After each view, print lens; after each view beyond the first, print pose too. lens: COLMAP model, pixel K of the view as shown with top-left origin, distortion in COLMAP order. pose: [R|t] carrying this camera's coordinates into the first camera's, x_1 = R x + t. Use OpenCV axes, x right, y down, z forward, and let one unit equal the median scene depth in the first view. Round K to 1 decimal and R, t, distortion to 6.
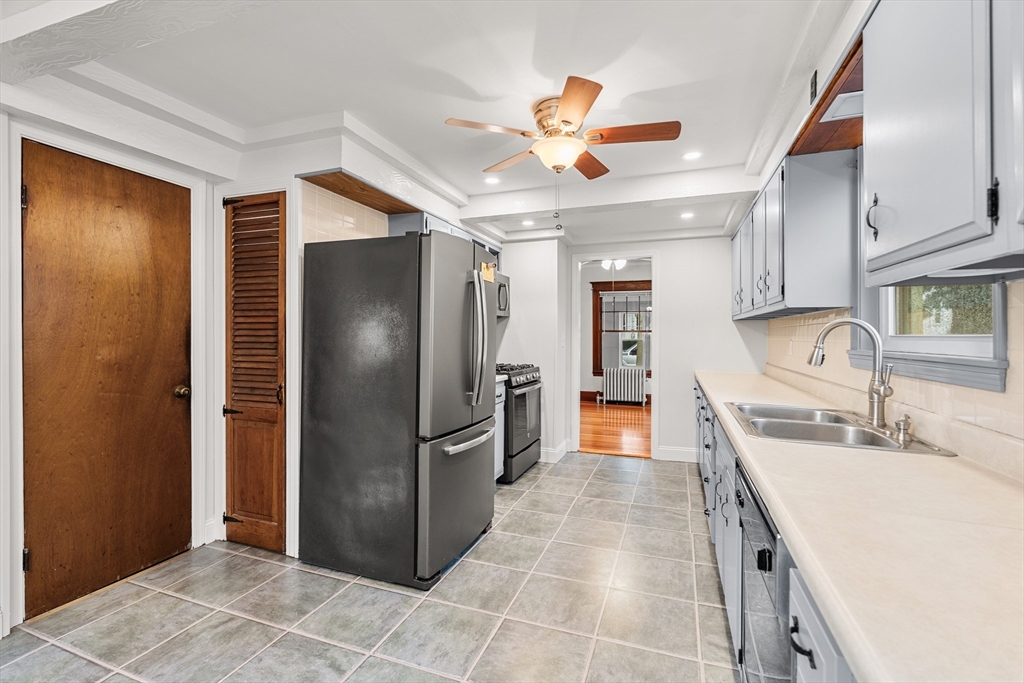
lens RADIAL K [[454.4, 0, 496.6], [0, 454.4, 332.6], [0, 0, 1]] dist [-0.000611, -0.000075]
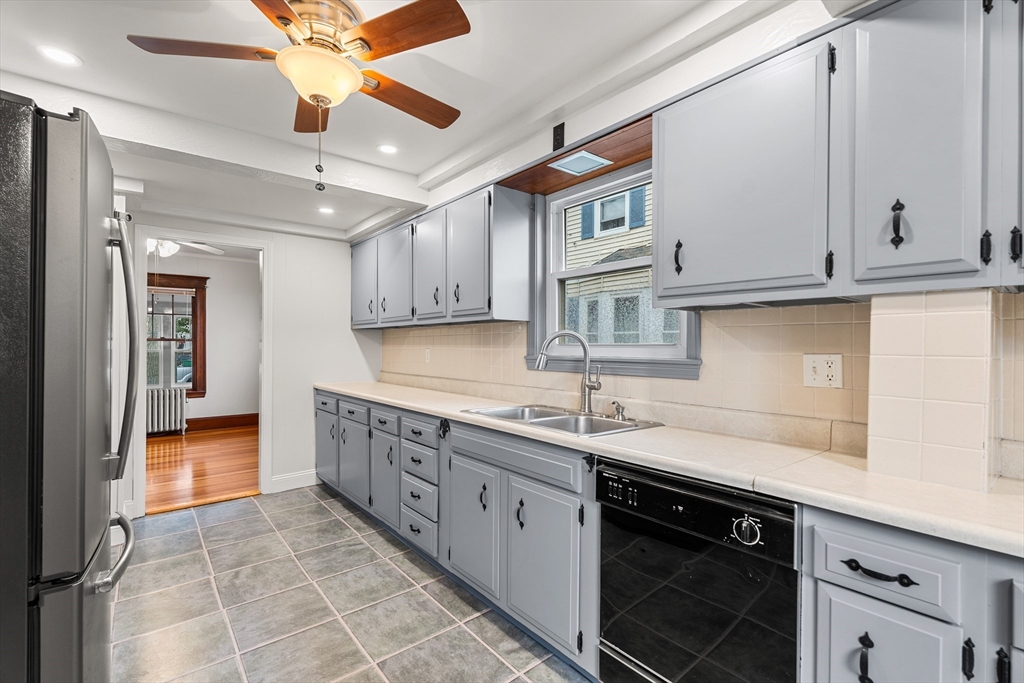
lens RADIAL K [[463.2, 0, 510.1], [0, 463.2, 346.6], [0, 0, 1]] dist [0.002295, 0.000278]
pose [[0.499067, -0.005212, 0.866548, -0.240700], [-0.004111, 0.999956, 0.008382, 0.001019], [-0.866554, -0.007745, 0.499024, 0.288974]]
